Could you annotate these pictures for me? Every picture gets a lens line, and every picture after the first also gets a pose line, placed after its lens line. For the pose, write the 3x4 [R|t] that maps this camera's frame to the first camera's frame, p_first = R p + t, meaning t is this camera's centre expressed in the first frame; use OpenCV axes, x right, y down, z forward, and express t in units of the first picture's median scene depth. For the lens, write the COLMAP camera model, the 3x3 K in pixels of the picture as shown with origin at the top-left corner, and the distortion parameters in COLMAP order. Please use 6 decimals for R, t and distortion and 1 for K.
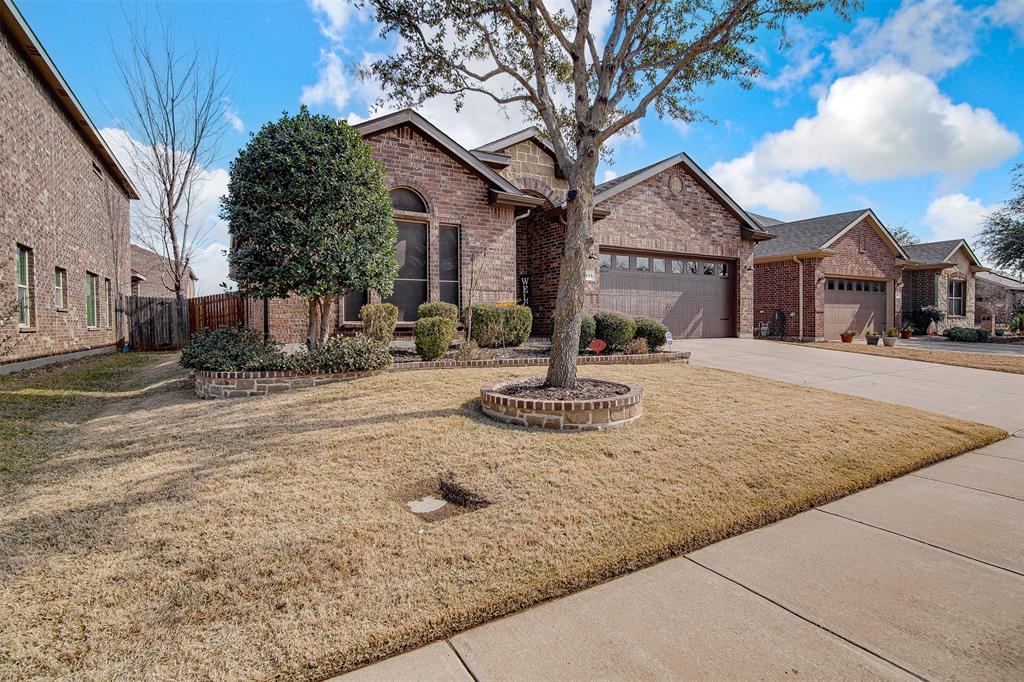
lens RADIAL K [[497.1, 0, 511.8], [0, 497.1, 336.2], [0, 0, 1]] dist [-0.001100, -0.000055]
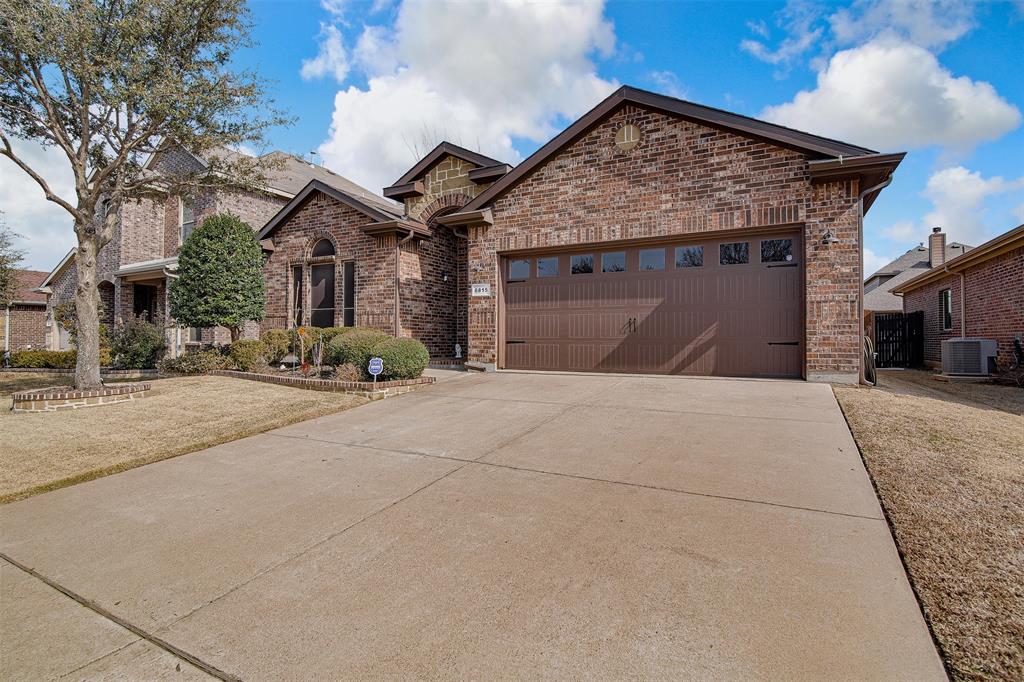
lens RADIAL K [[497.1, 0, 512.0], [0, 497.1, 339.3], [0, 0, 1]] dist [-0.001100, -0.000055]
pose [[0.526722, 0.003044, -0.850032, 0.905708], [-0.027988, 0.999514, -0.013764, -0.027095], [0.849577, 0.031040, 0.526551, 0.595433]]
